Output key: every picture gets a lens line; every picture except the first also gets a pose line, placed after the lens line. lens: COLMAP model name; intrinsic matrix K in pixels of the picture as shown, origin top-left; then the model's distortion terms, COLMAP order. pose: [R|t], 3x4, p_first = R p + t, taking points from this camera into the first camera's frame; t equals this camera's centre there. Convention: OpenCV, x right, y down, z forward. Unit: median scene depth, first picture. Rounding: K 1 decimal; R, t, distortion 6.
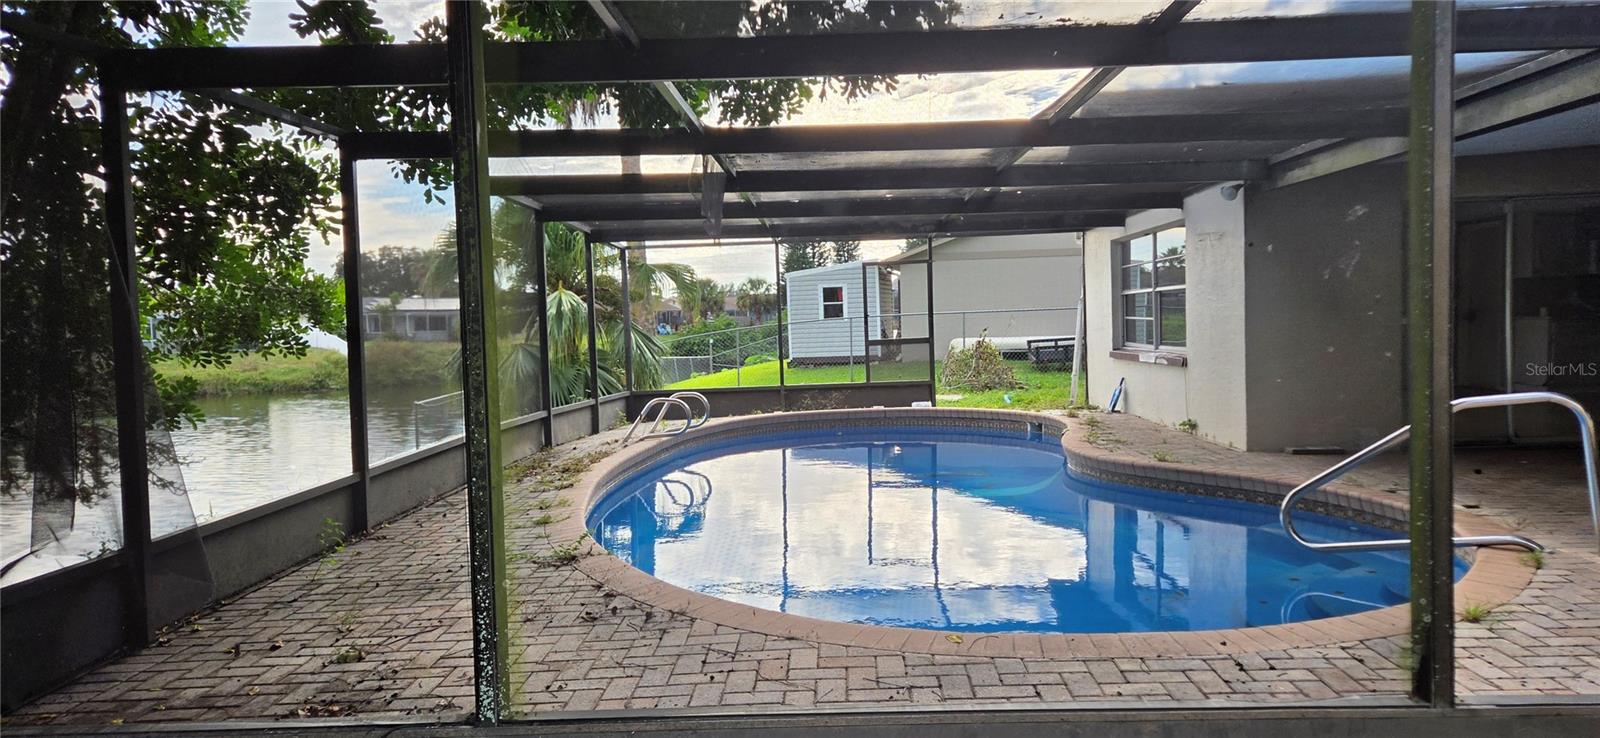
lens RADIAL K [[1009.3, 0, 853.7], [0, 1009.3, 381.9], [0, 0, 1]] dist [0.003156, -0.000309]
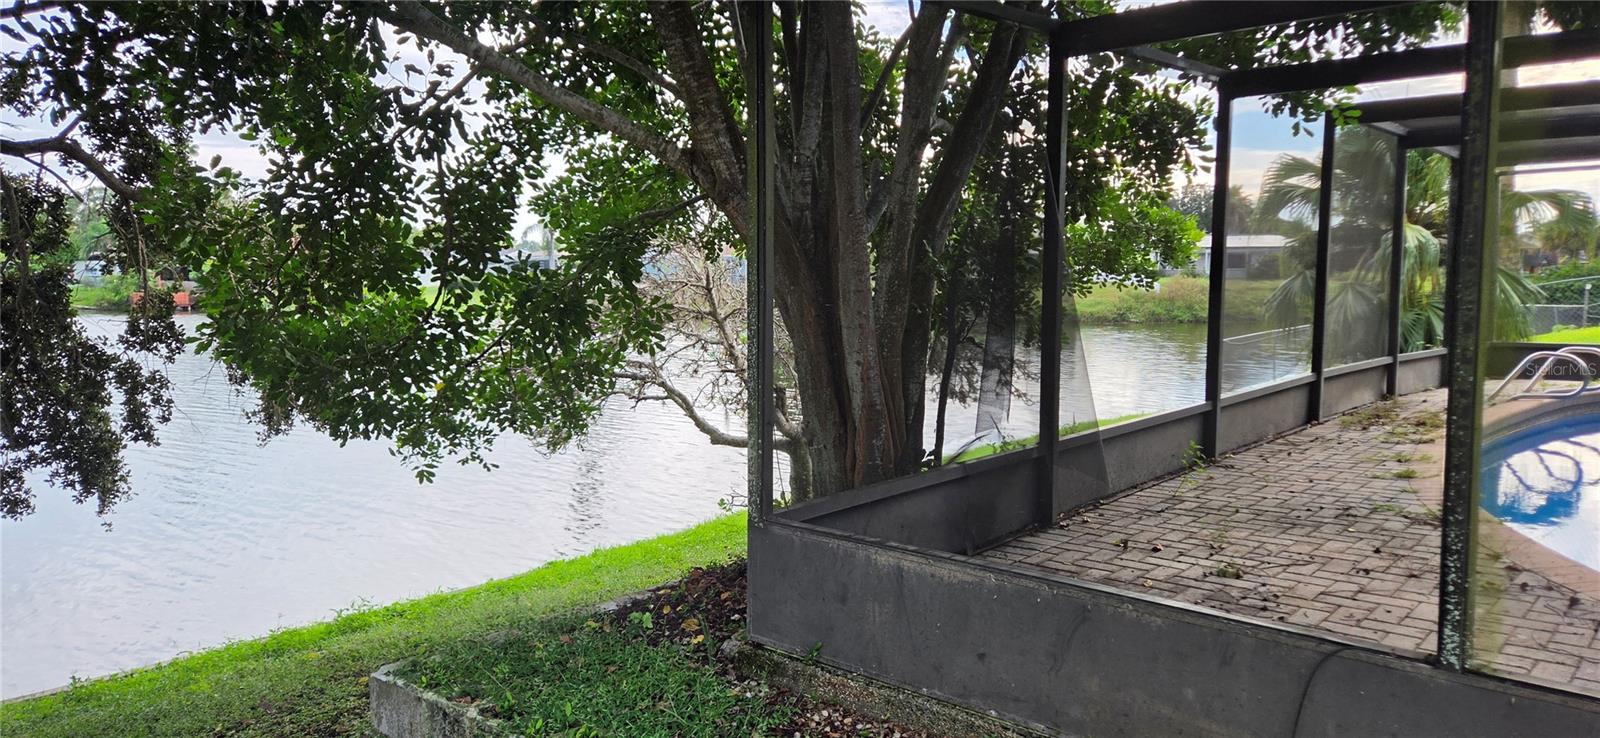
lens RADIAL K [[1032.2, 0, 799.5], [0, 1032.2, 364.2], [0, 0, 1]] dist [-0.000265, -0.003913]
pose [[0.723078, 0.080074, -0.686109, -0.090409], [-0.052001, 0.996750, 0.061525, 0.010054], [0.688806, -0.008809, 0.724892, -0.085928]]
